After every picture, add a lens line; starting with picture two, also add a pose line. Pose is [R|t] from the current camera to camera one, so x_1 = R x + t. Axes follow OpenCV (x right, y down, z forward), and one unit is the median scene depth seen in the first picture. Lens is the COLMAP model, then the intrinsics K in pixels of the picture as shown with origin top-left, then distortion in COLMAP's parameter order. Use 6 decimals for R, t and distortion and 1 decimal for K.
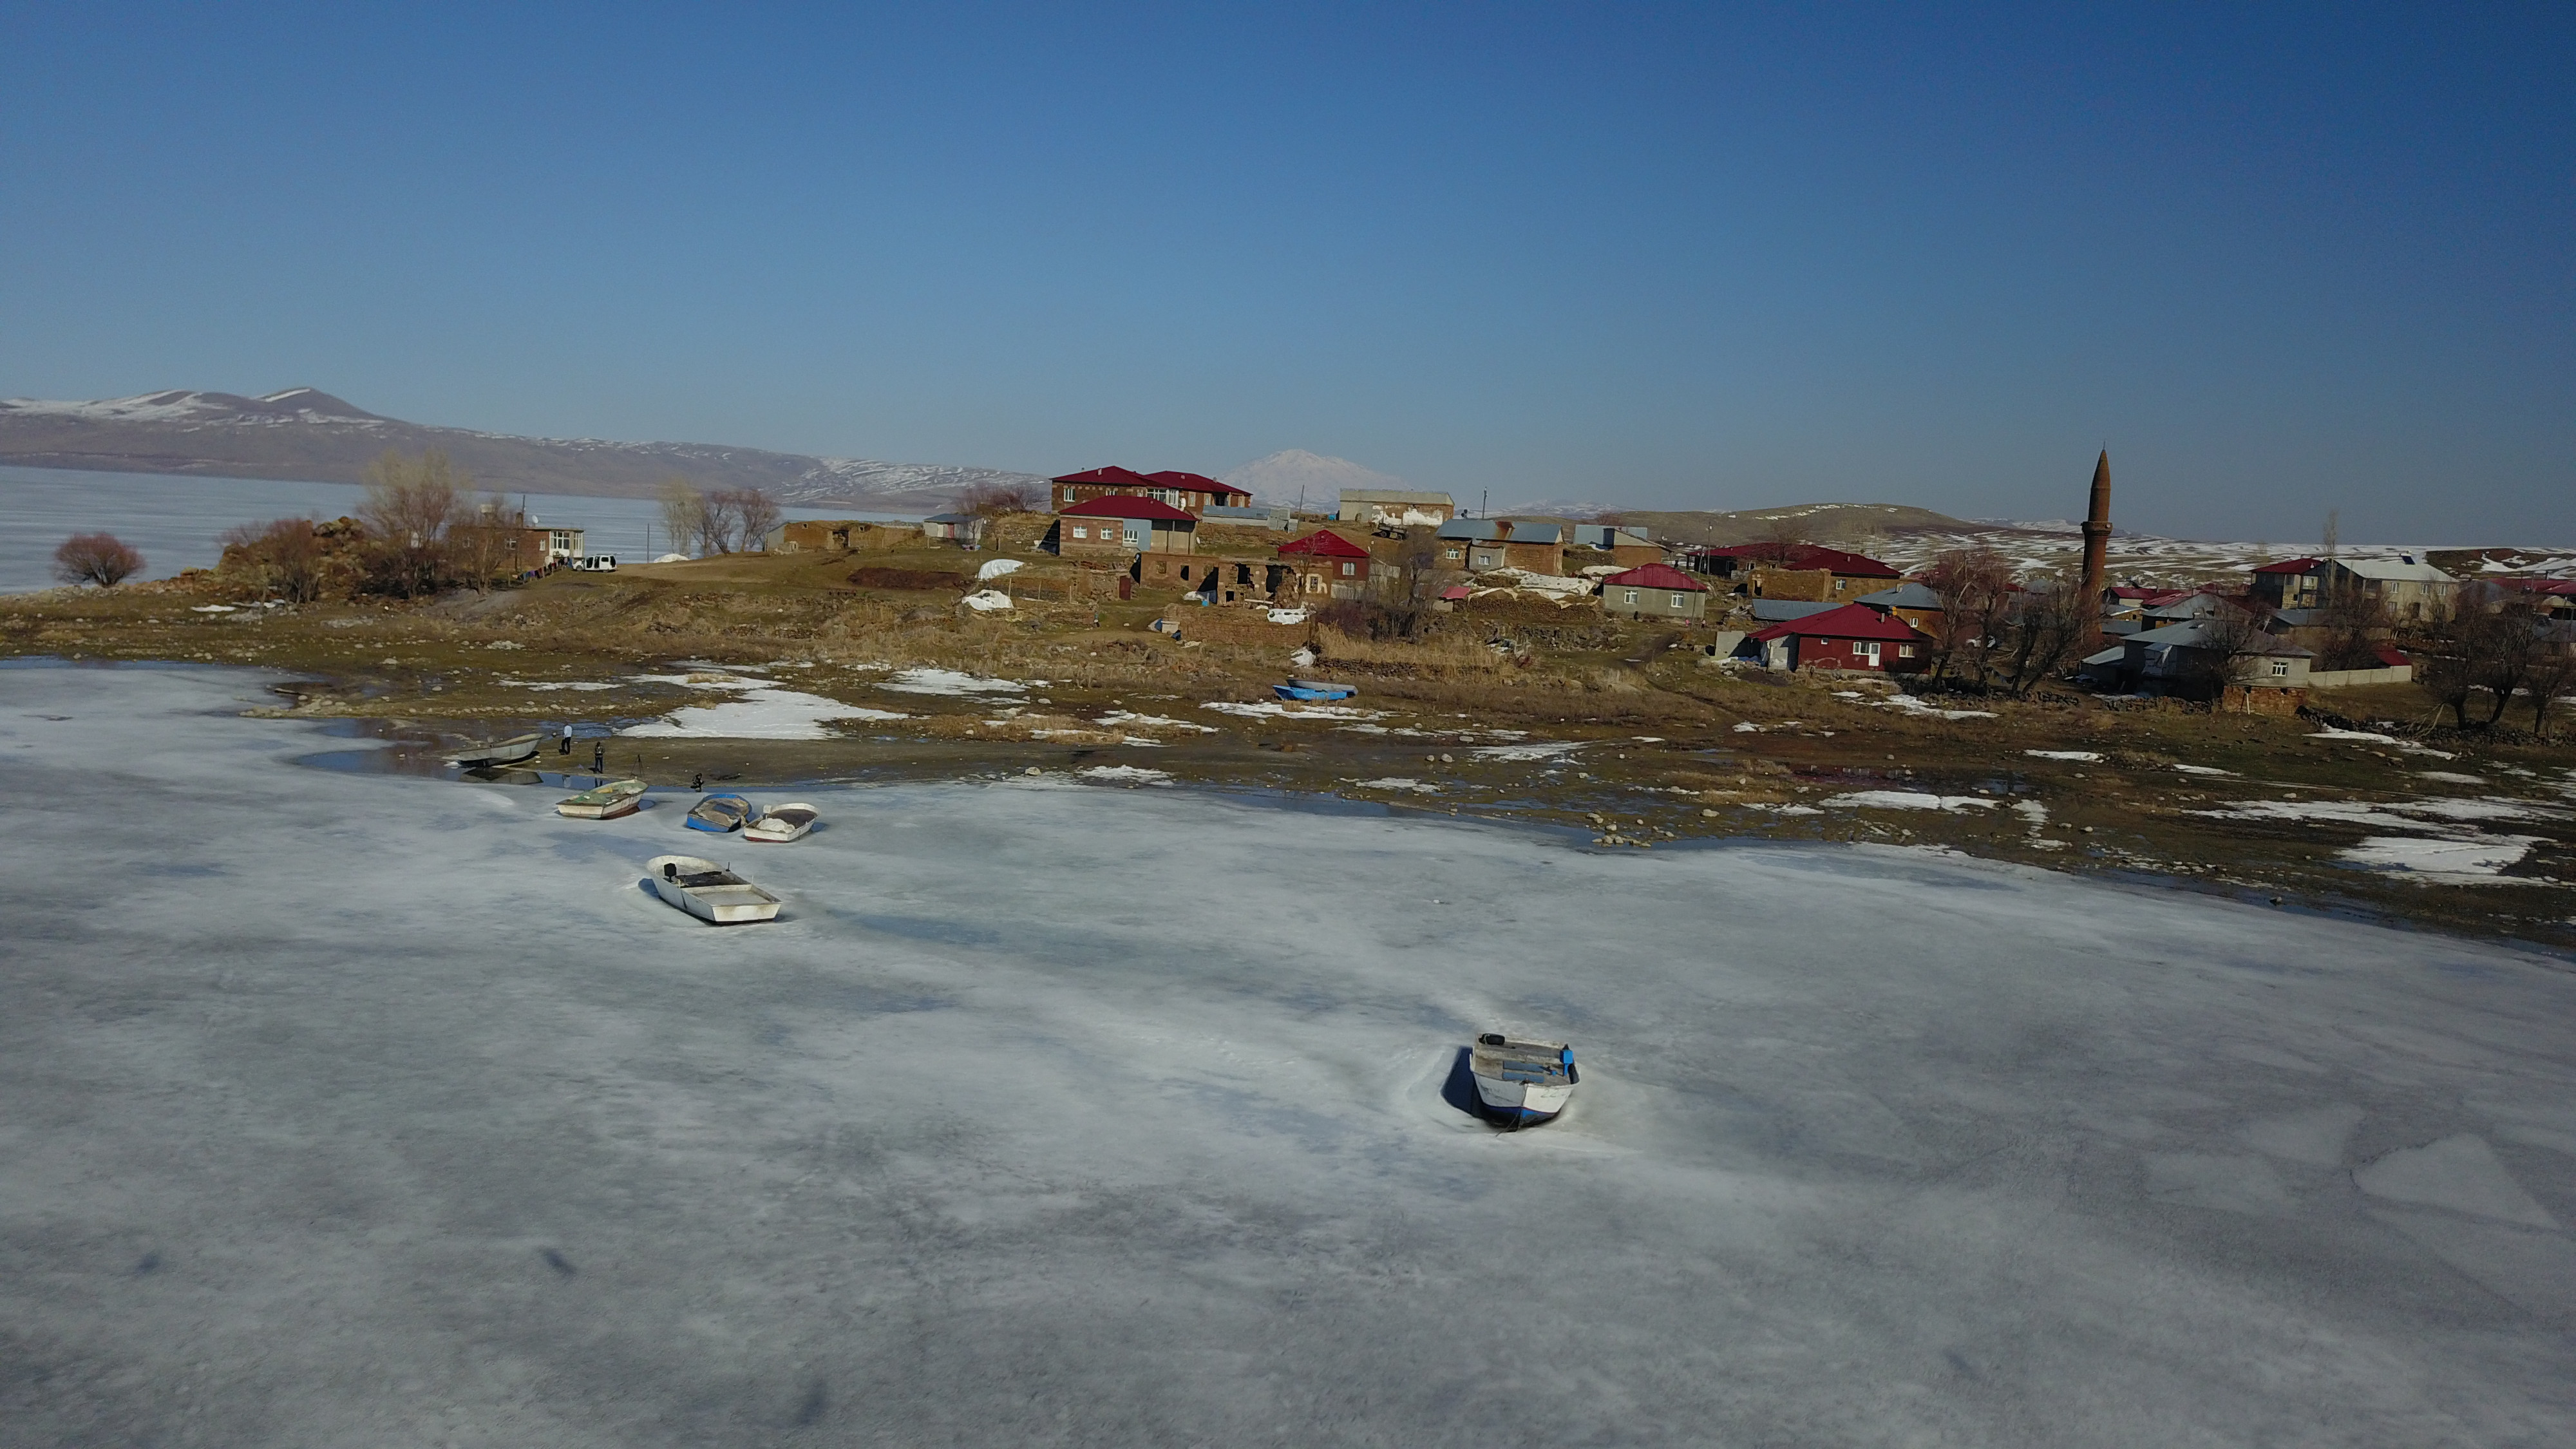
lens RADIAL K [[2066.9, 0, 1288.0], [0, 2066.9, 724.5], [0, 0, 1]] dist [0.174380, -0.001181]
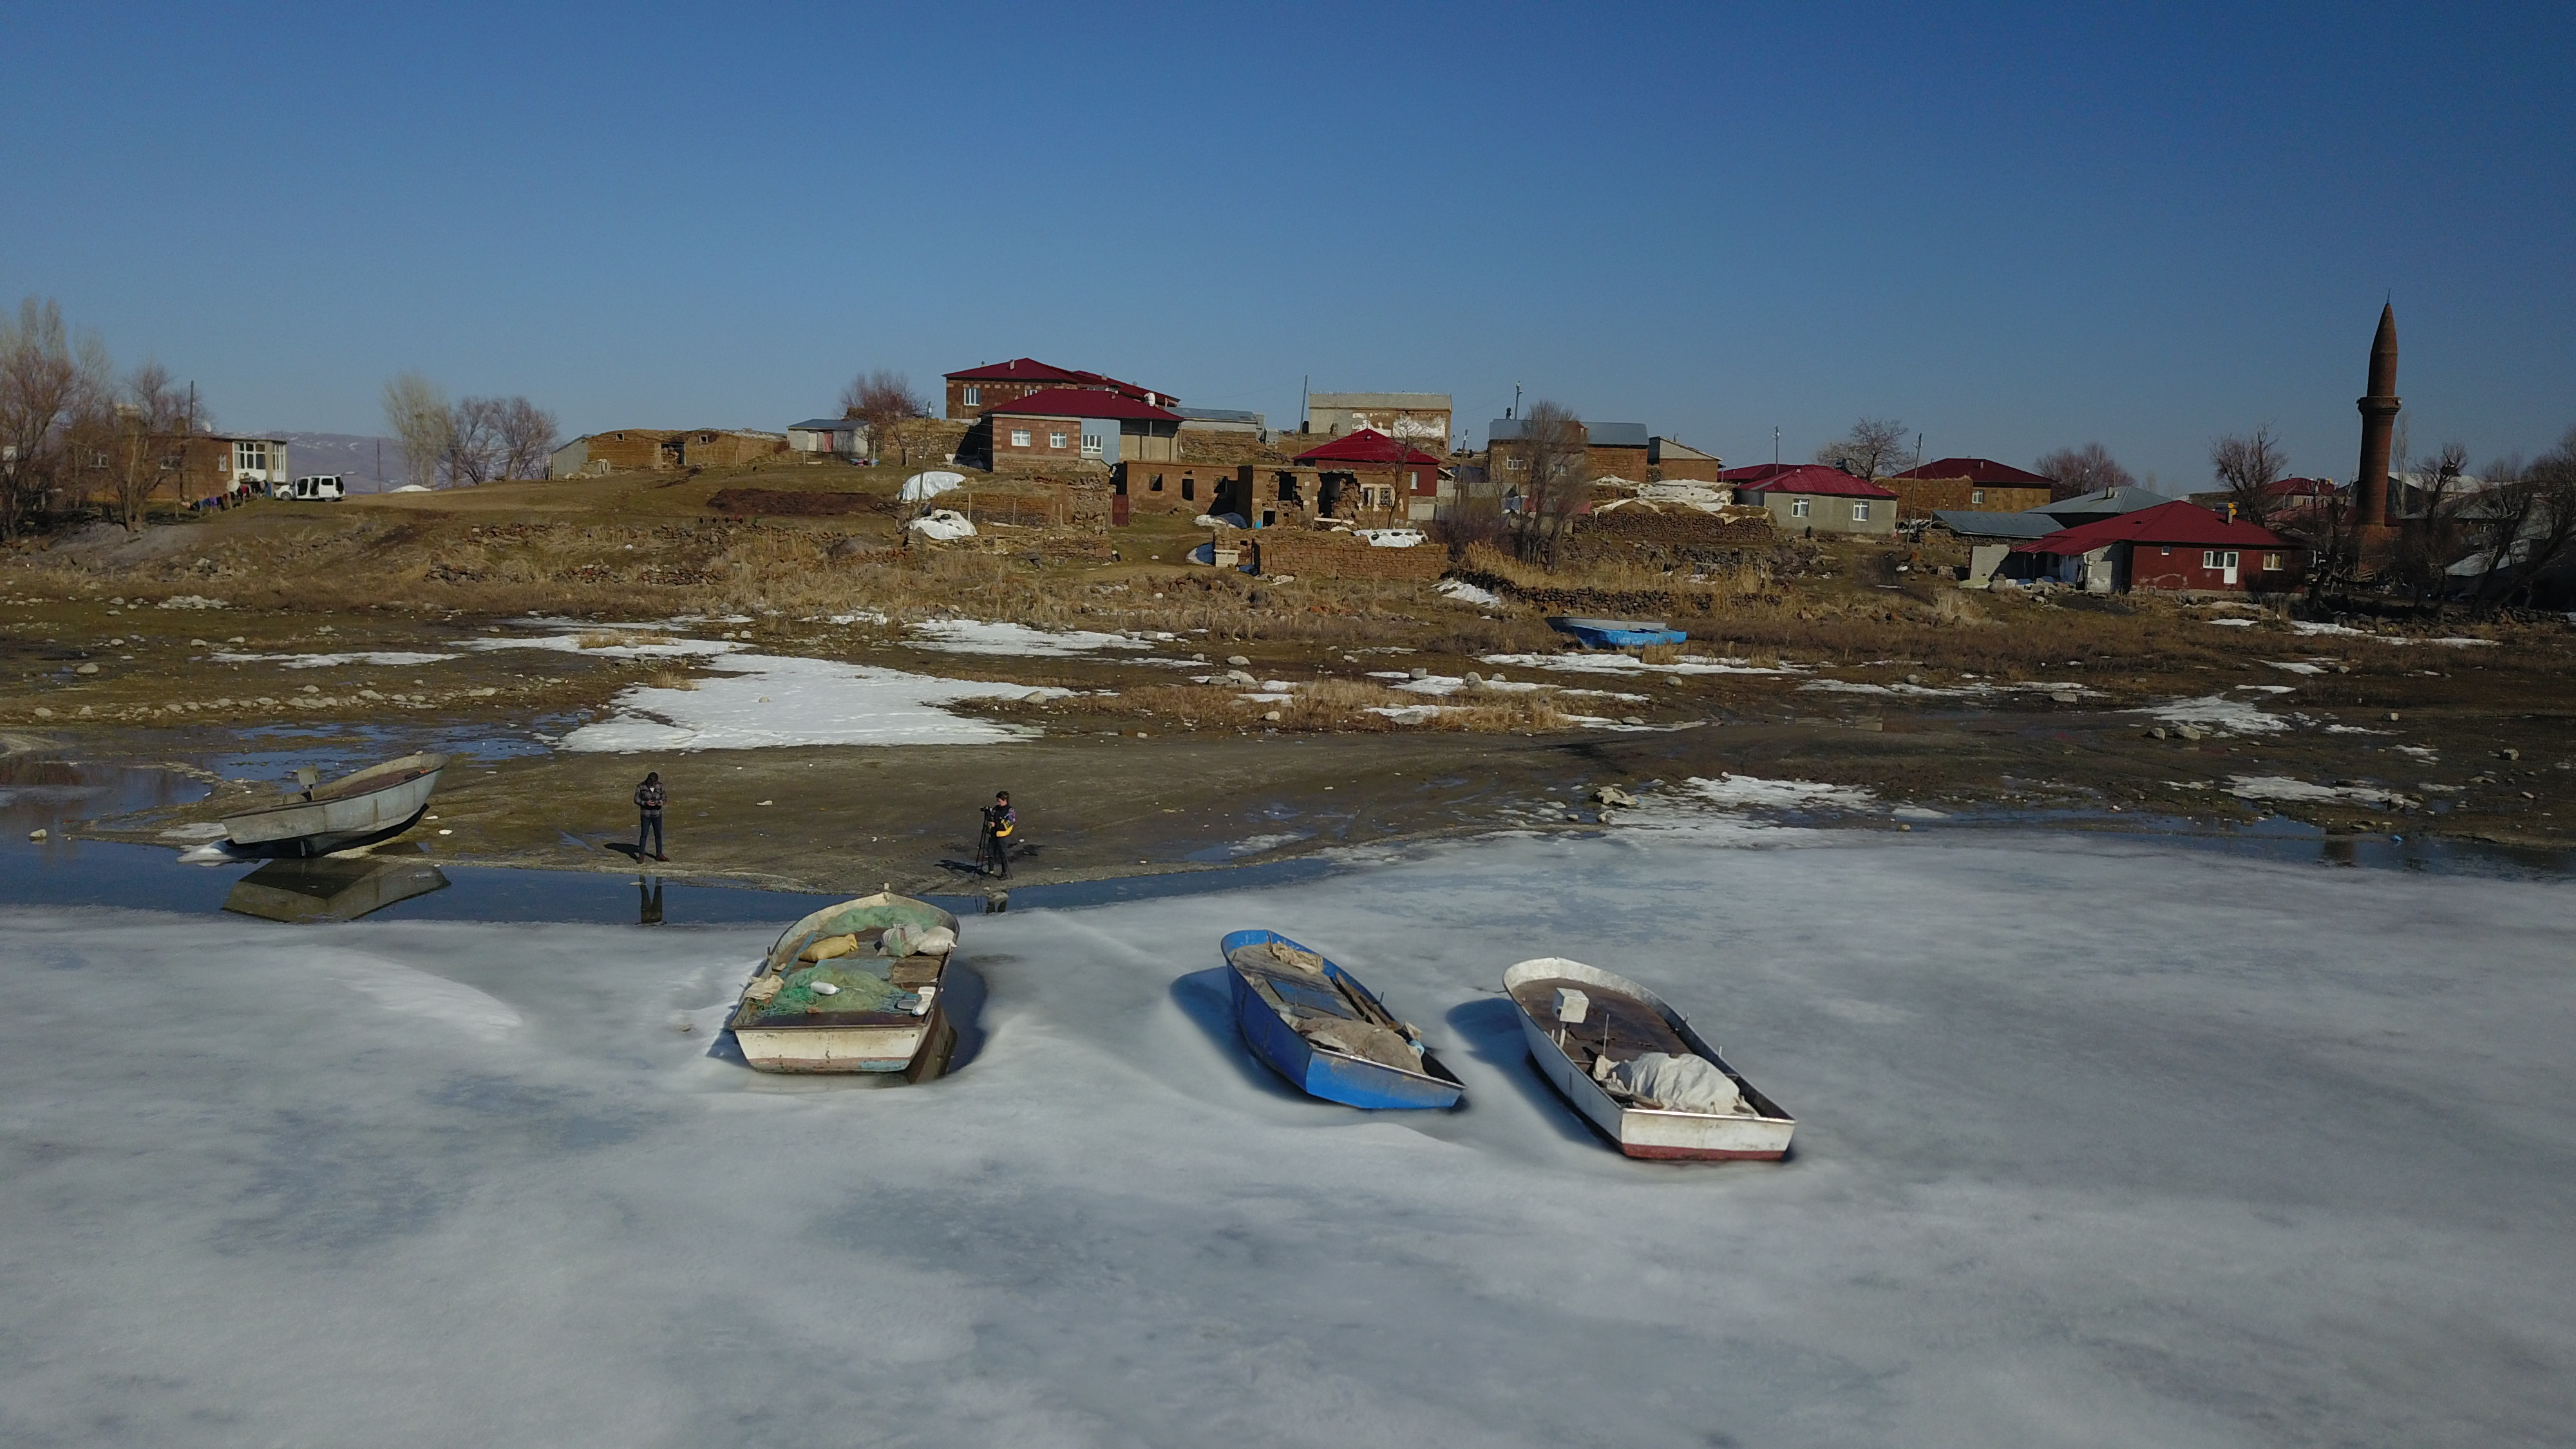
lens RADIAL K [[2047.2, 0, 1288.0], [0, 2047.2, 724.5], [0, 0, 1]] dist [0.034414, 0.057310]
pose [[0.986091, -0.038668, 0.161645, -0.141413], [0.037496, 0.999244, 0.010301, 0.000643], [-0.161921, -0.004097, 0.986795, 0.331278]]
